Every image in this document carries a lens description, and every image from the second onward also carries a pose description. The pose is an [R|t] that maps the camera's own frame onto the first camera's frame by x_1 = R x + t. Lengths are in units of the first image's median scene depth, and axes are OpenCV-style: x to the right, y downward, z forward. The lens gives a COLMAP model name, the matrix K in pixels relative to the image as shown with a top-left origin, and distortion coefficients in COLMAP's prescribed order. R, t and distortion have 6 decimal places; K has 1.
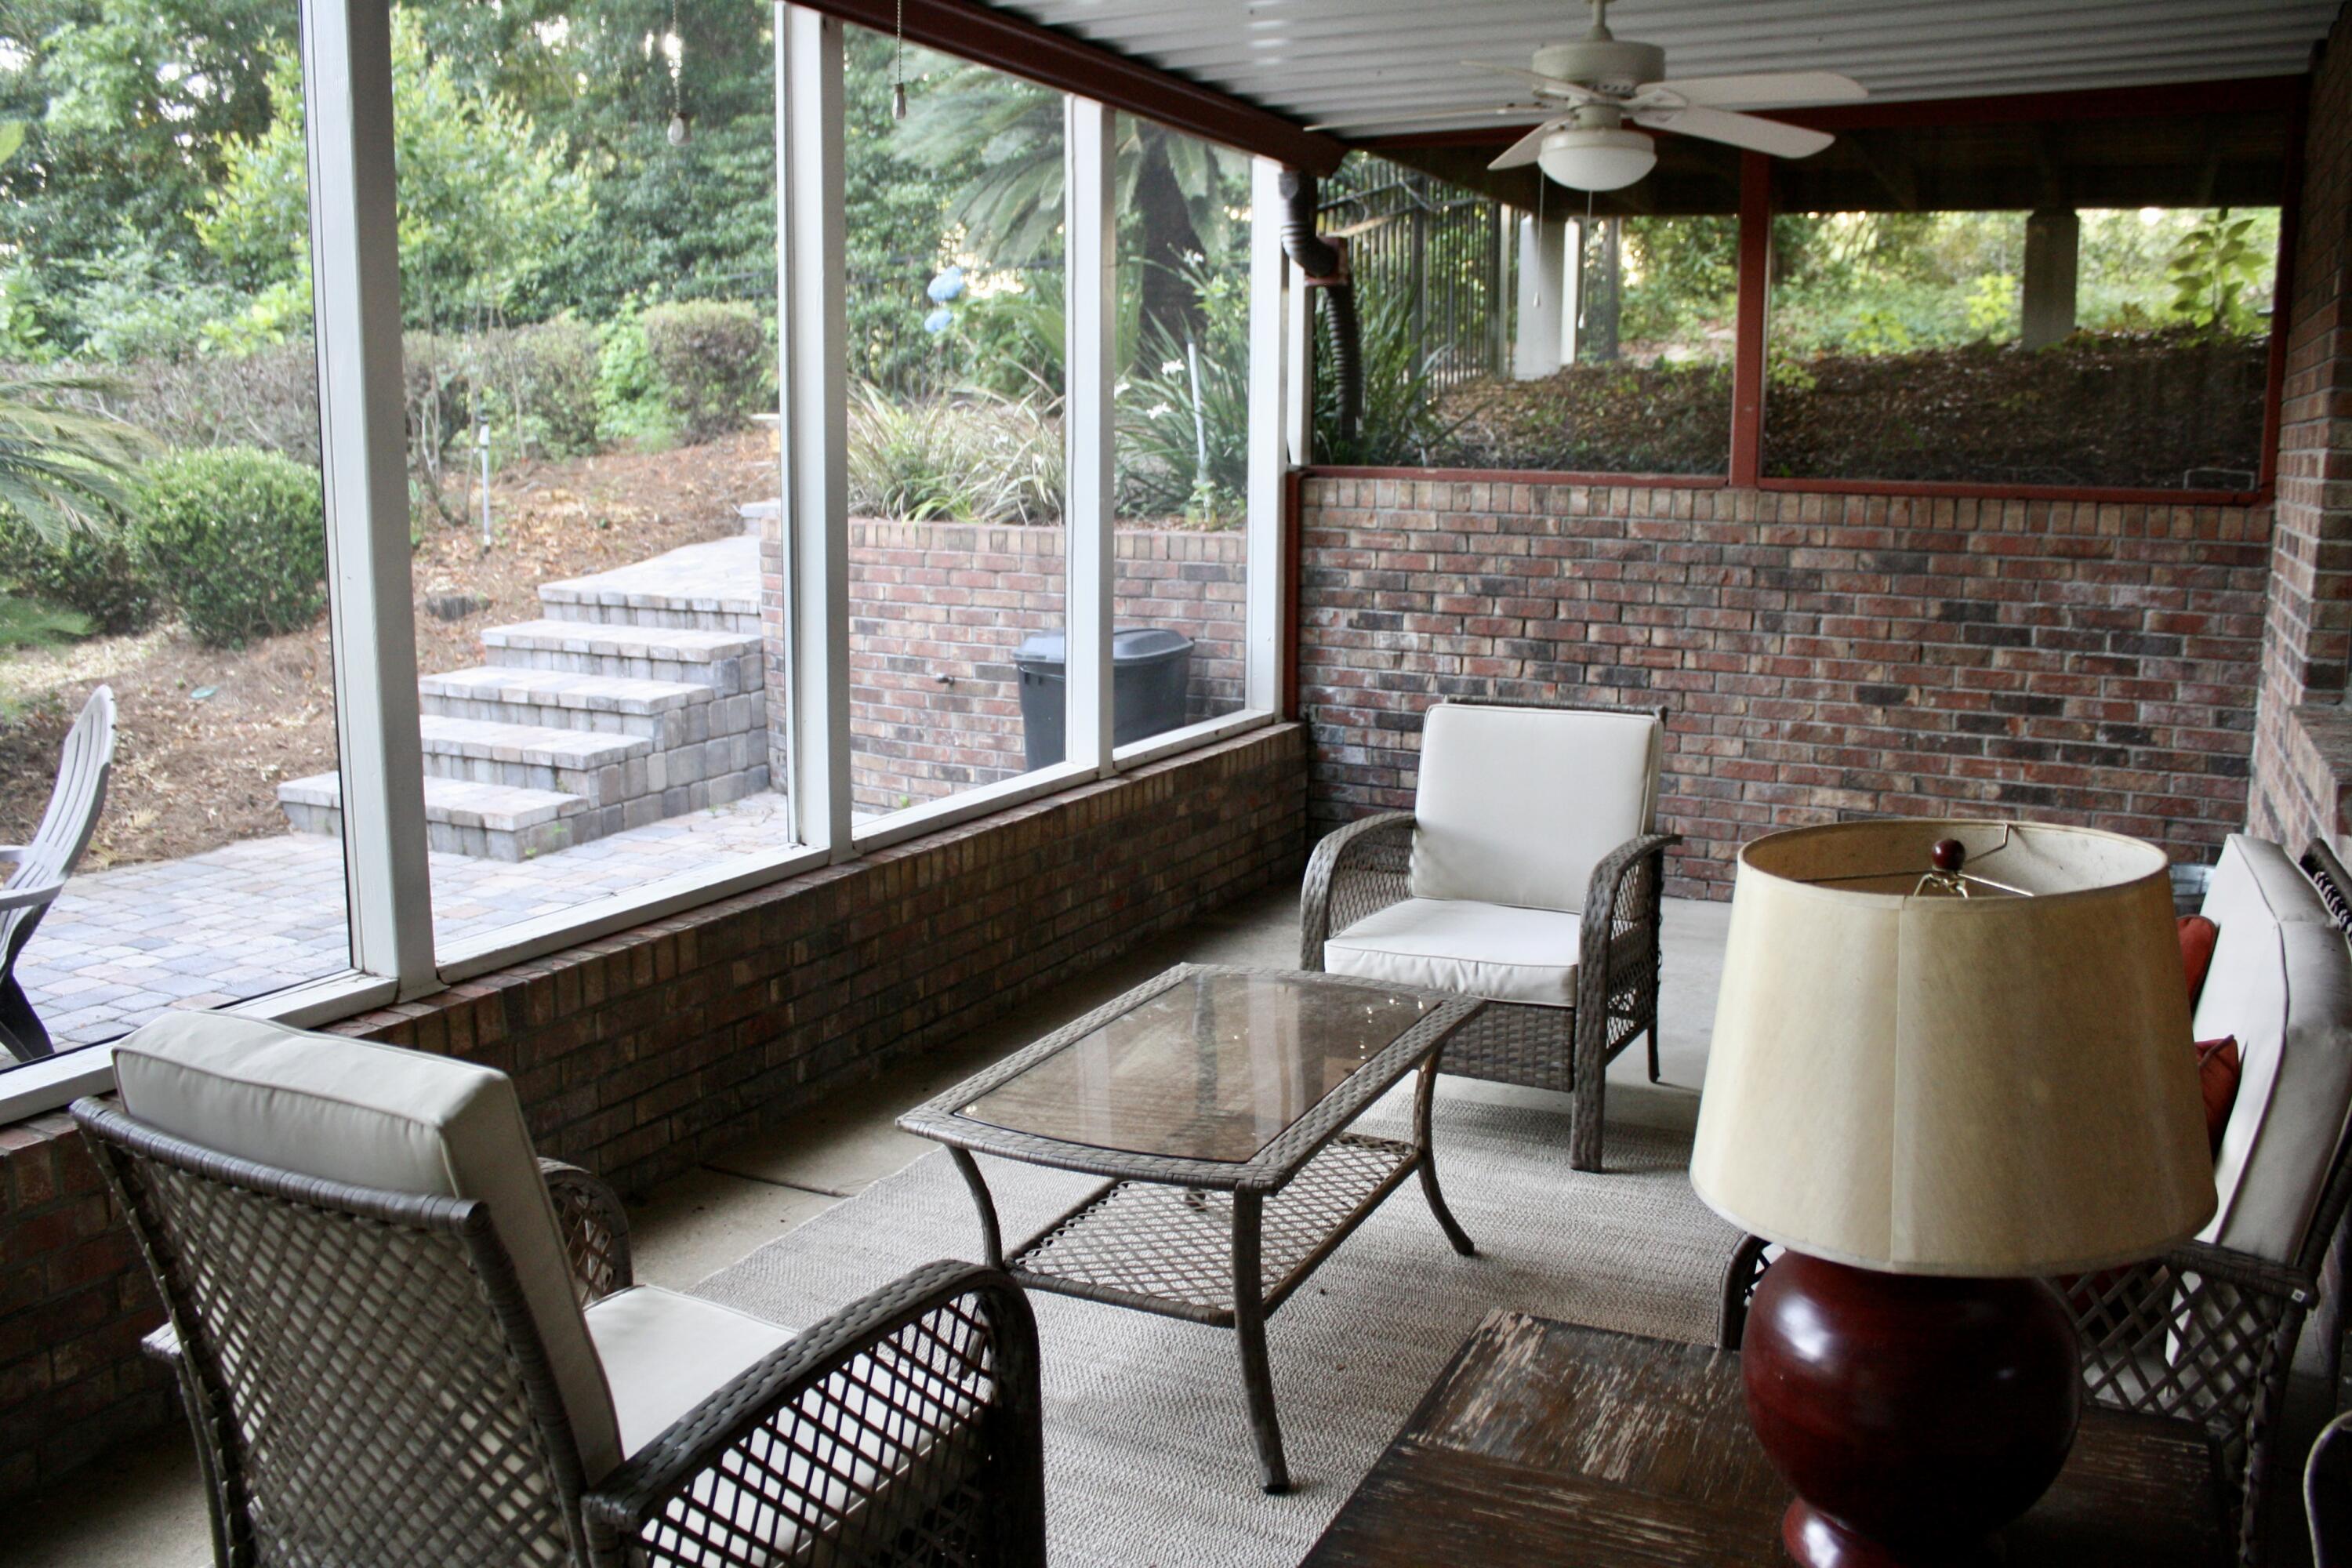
lens RADIAL K [[2023.3, 0, 1176.6], [0, 2023.3, 780.0], [0, 0, 1]] dist [-0.061682, -0.000088]
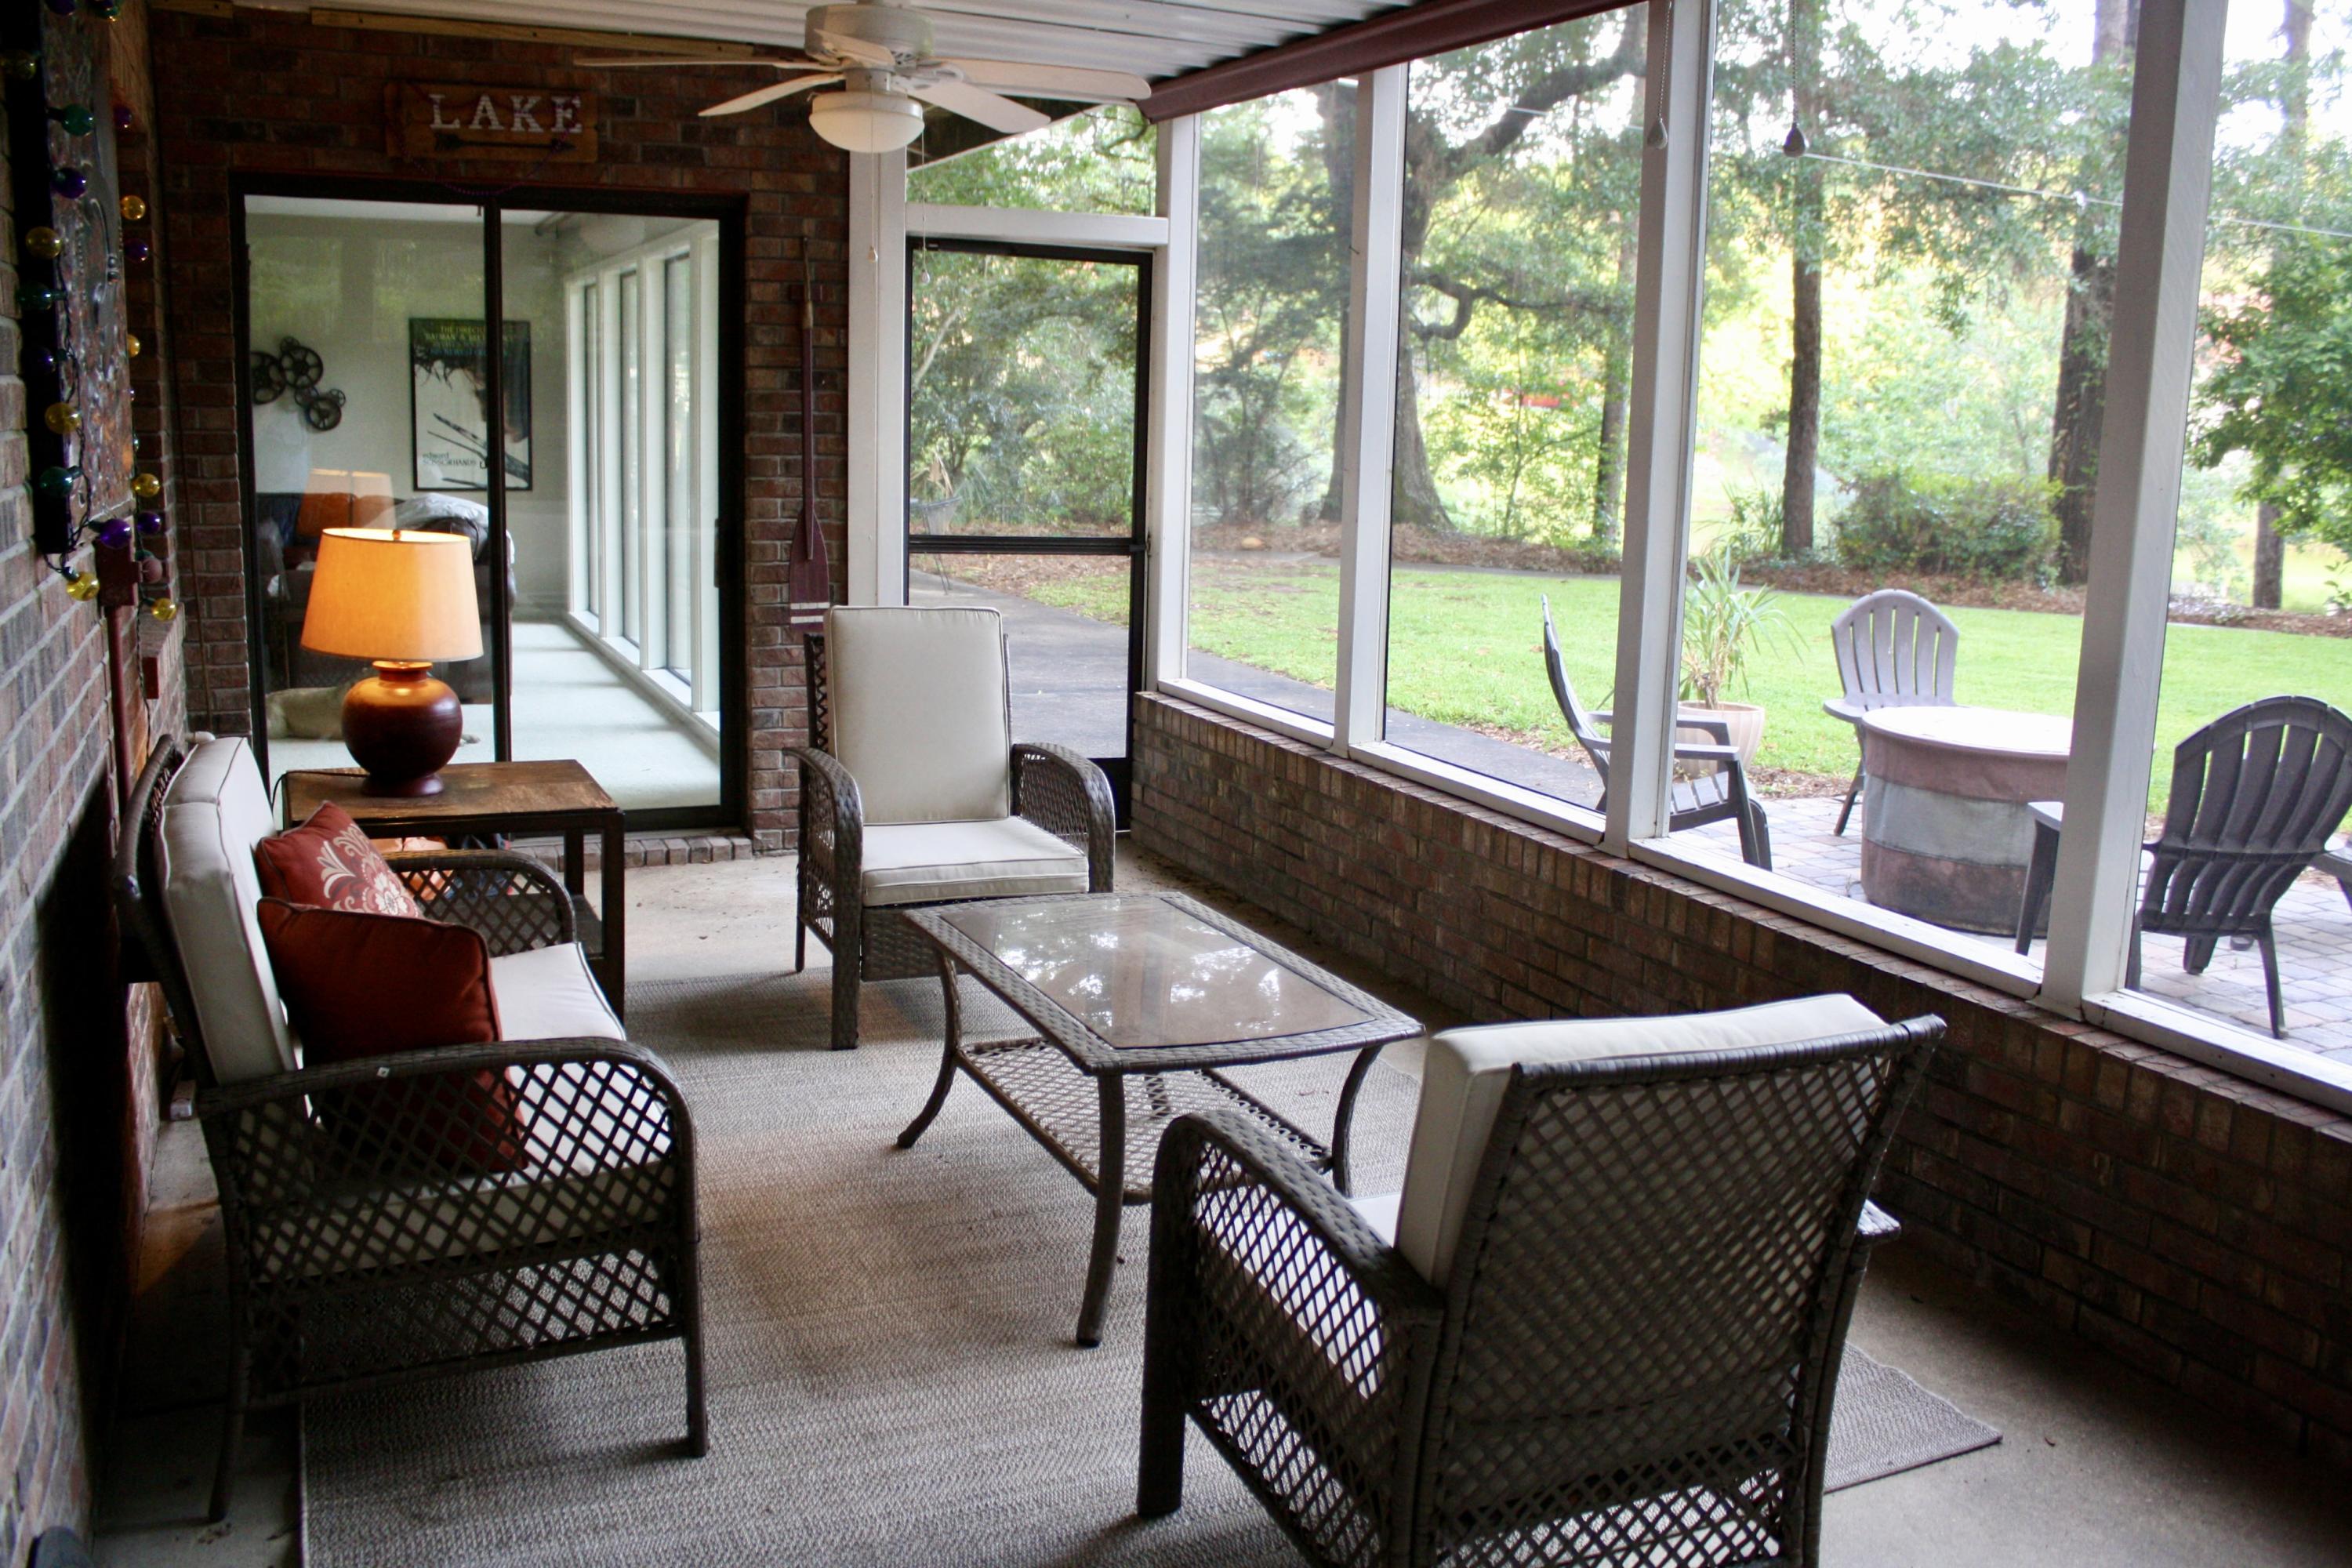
lens RADIAL K [[2023.3, 0, 1177.1], [0, 2023.3, 778.7], [0, 0, 1]] dist [-0.061682, -0.000088]
pose [[-0.658078, 0.116973, -0.743808, 0.536876], [-0.150306, 0.947568, 0.281998, -0.183198], [0.737795, 0.297376, -0.605992, 1.073561]]
